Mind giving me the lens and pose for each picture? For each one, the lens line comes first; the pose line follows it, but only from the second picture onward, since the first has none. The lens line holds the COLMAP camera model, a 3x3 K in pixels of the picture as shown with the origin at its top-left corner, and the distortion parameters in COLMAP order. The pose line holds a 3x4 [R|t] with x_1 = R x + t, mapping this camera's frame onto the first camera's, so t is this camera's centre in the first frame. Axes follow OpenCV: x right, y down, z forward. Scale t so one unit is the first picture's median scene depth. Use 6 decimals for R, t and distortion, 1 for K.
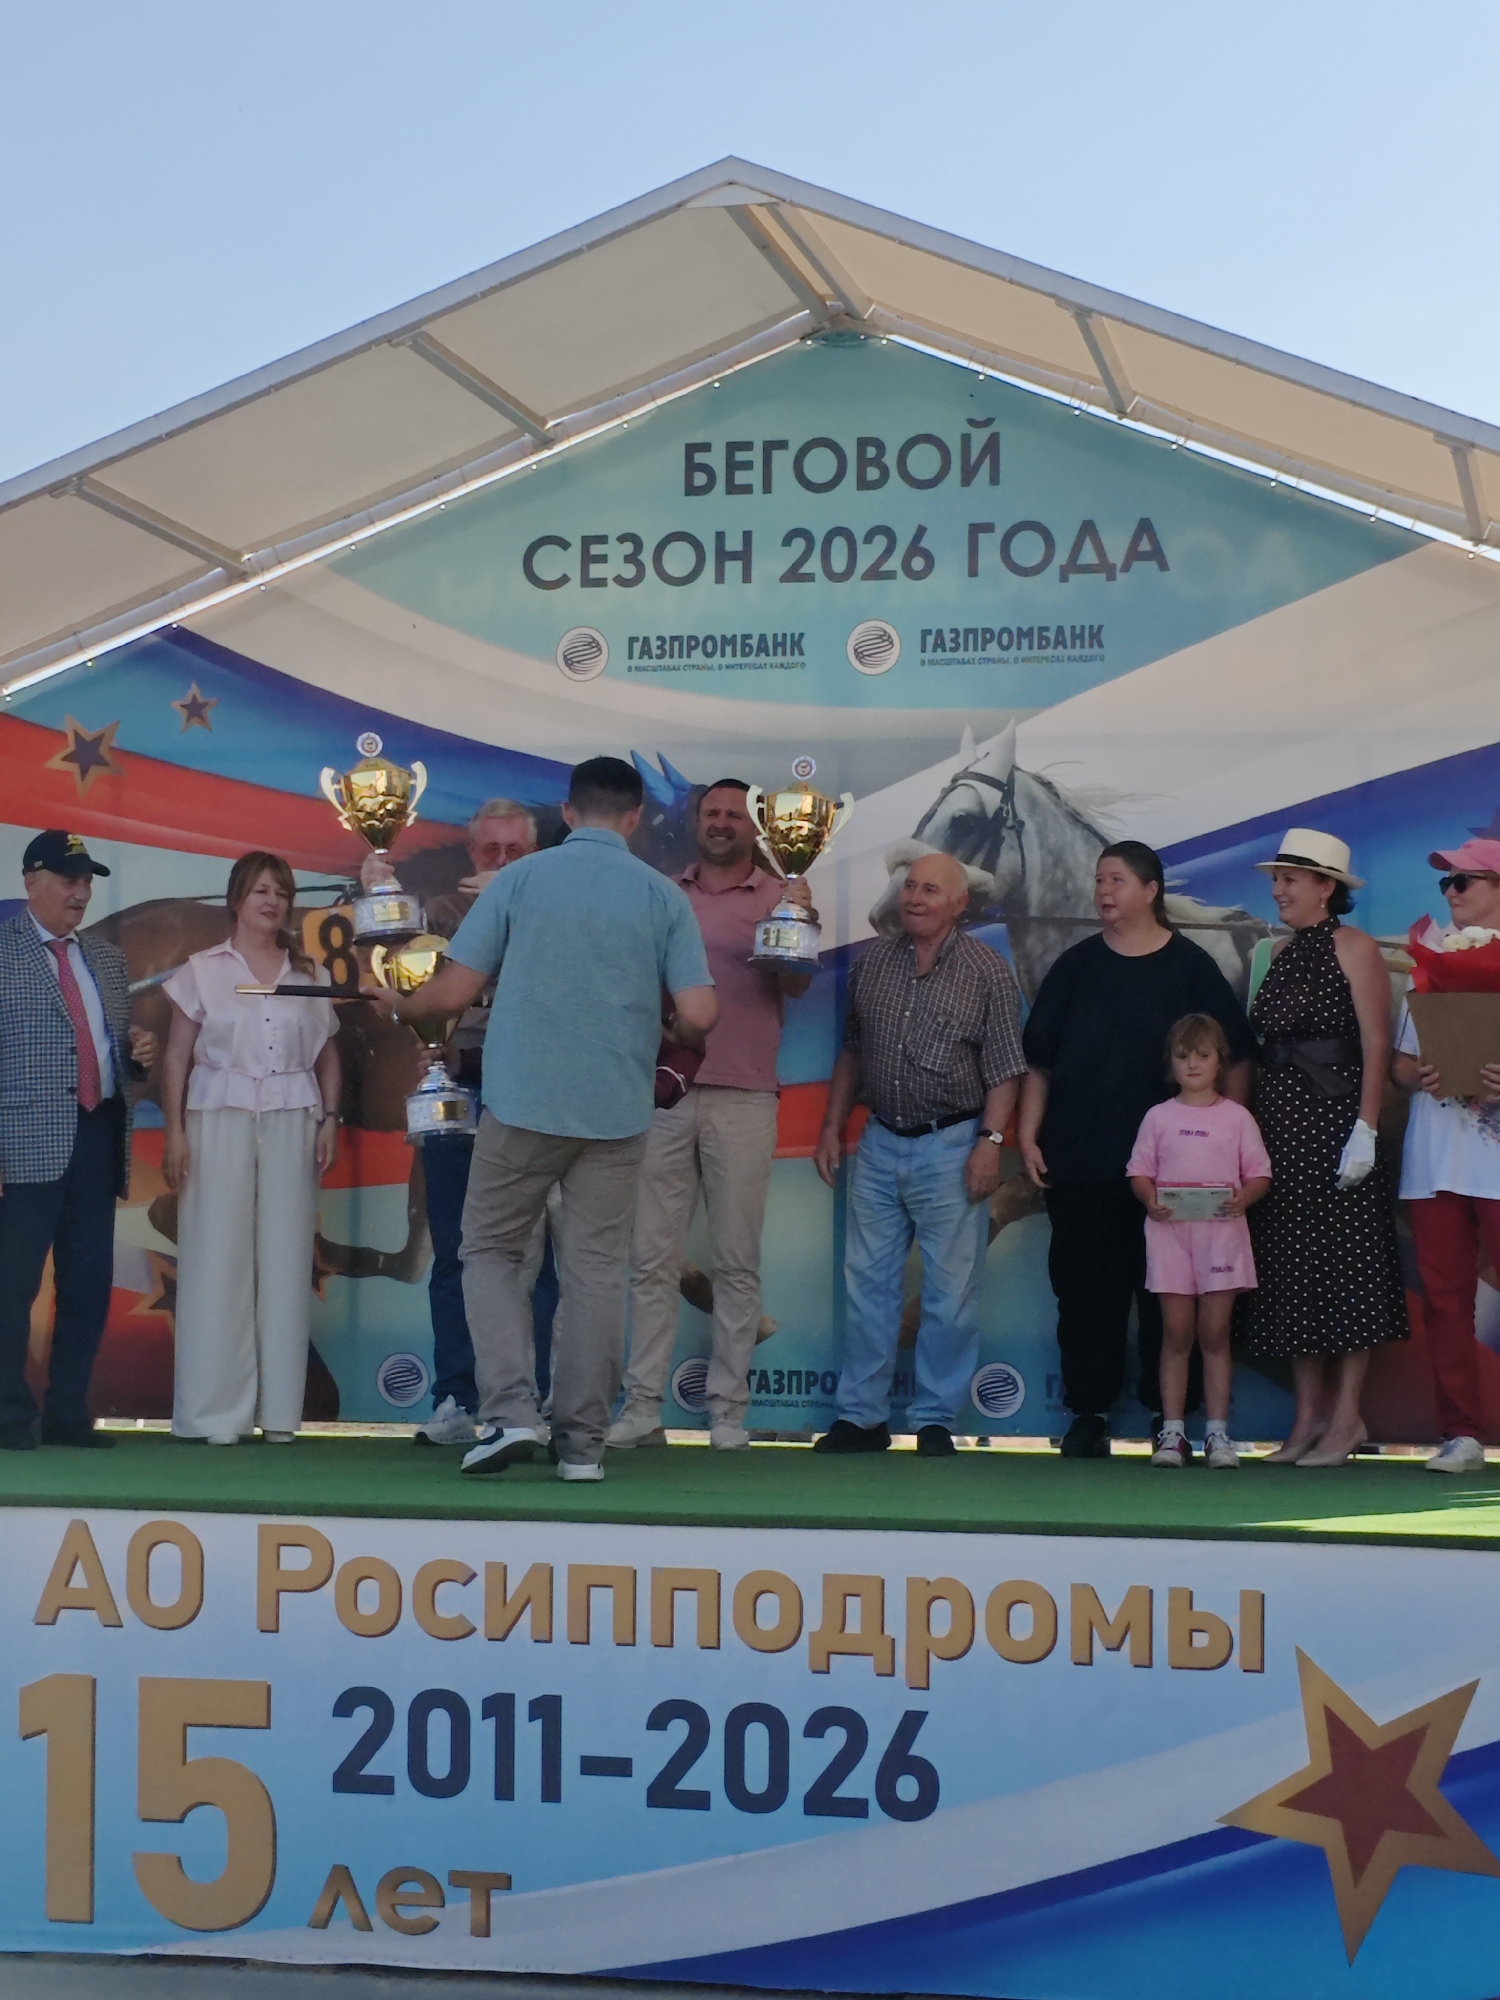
lens RADIAL K [[4381.5, 0, 750.0], [0, 4381.5, 1000.0], [0, 0, 1]] dist [0.142613, -0.867904]
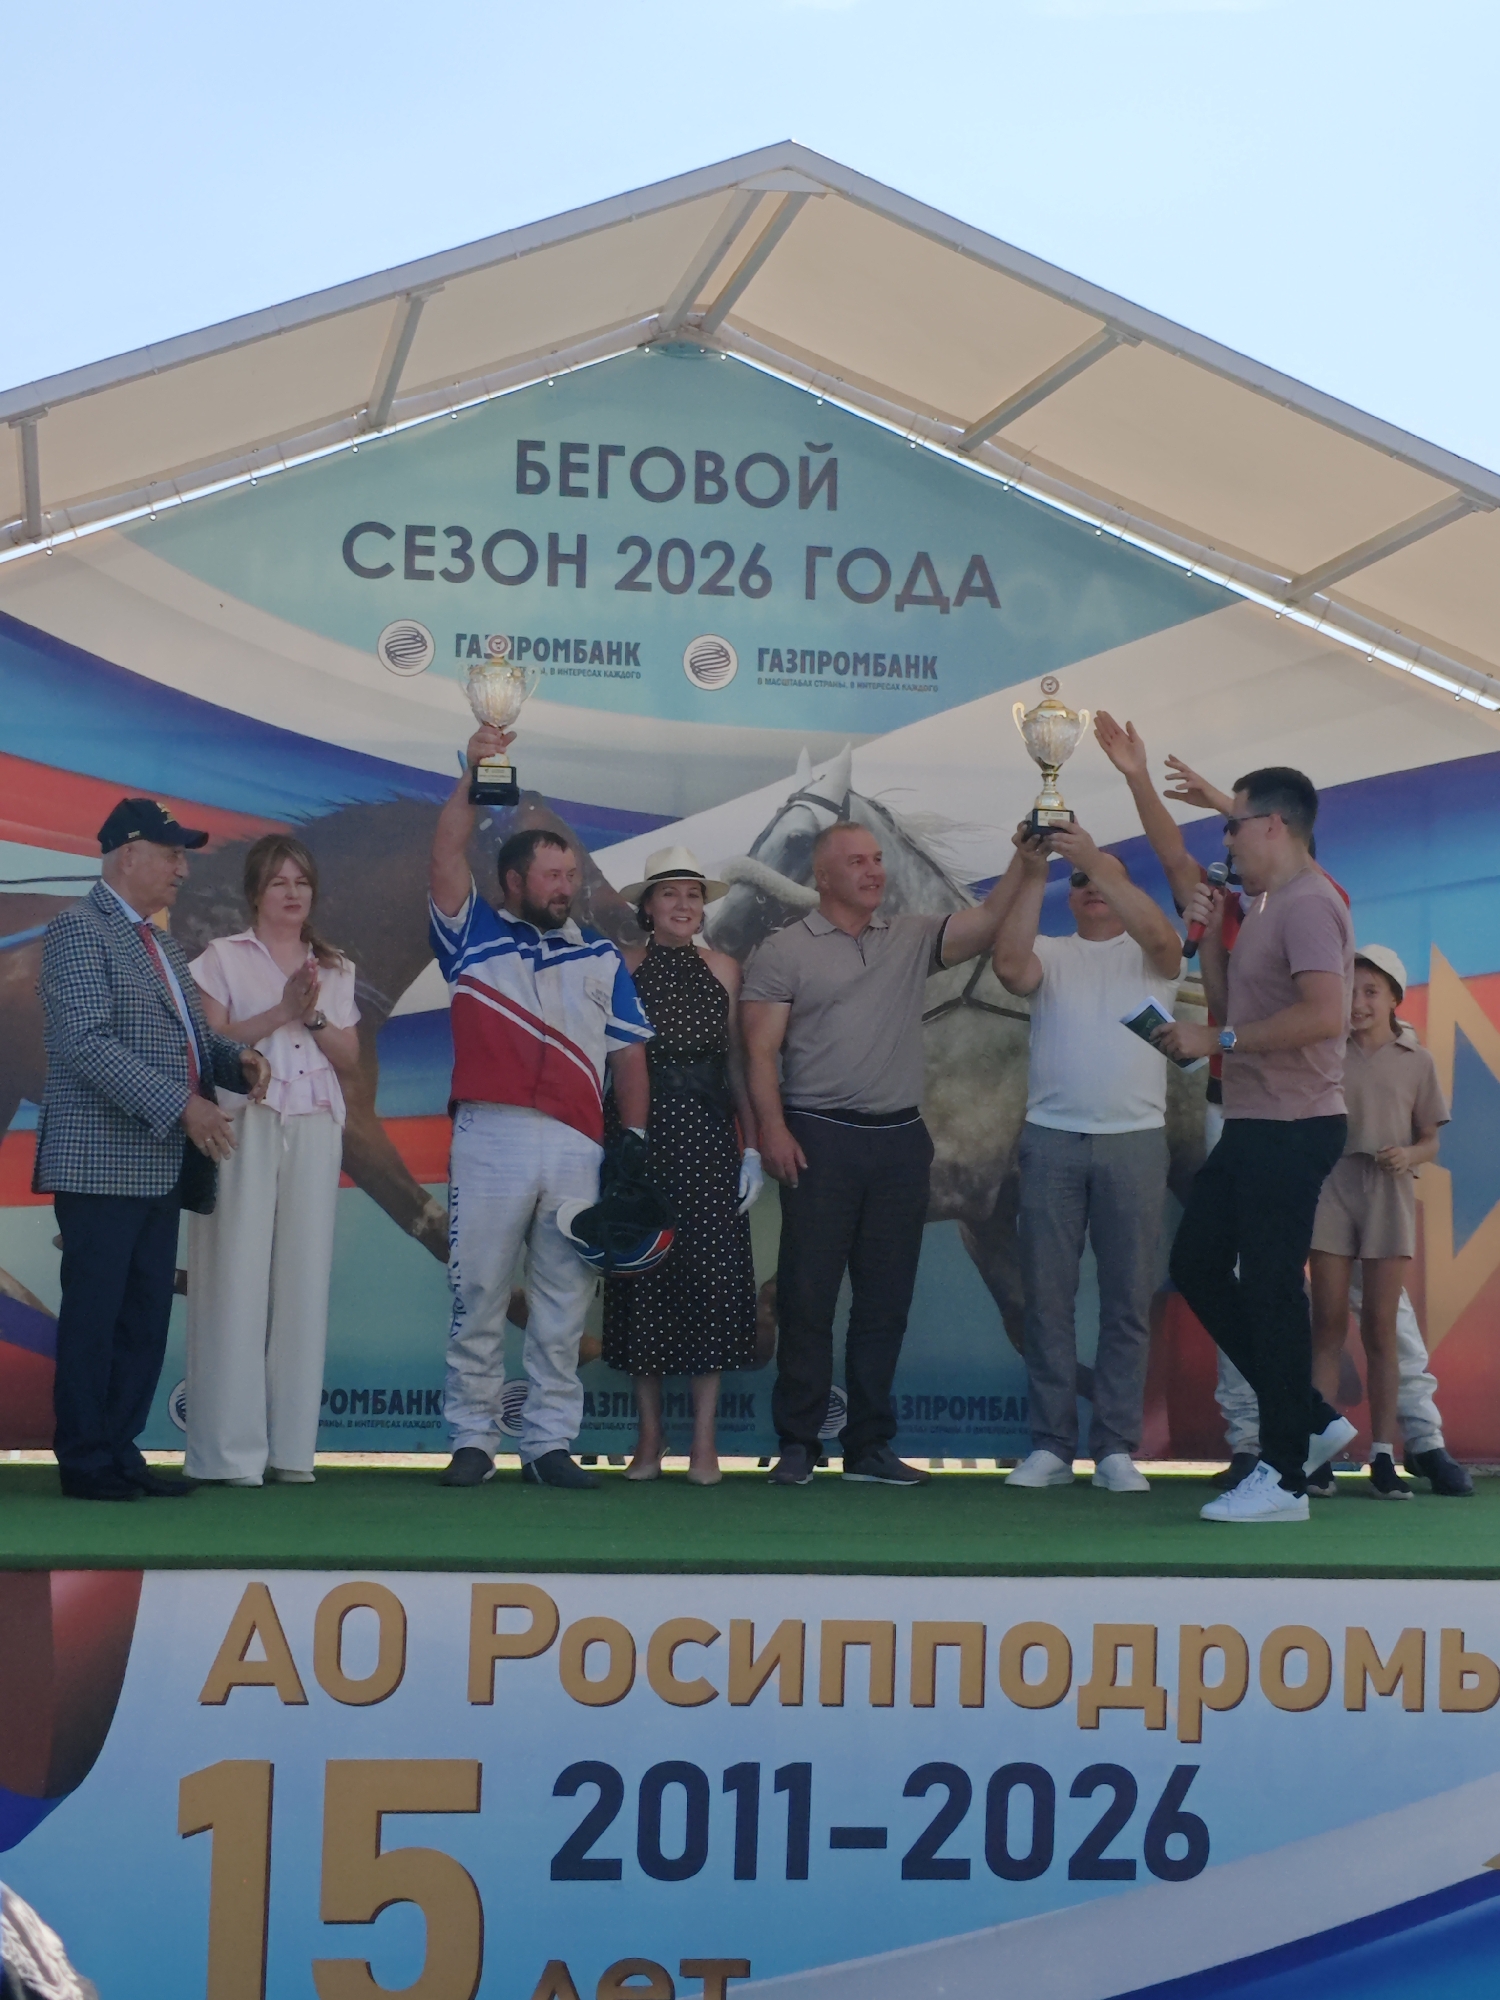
lens RADIAL K [[3674.4, 0, 750.0], [0, 3674.4, 1000.0], [0, 0, 1]] dist [0.086877, -0.223857]
pose [[0.917997, 0.035328, 0.395010, -0.293744], [-0.032706, 0.999376, -0.013372, 0.006962], [-0.395236, -0.000644, 0.918580, 0.234718]]
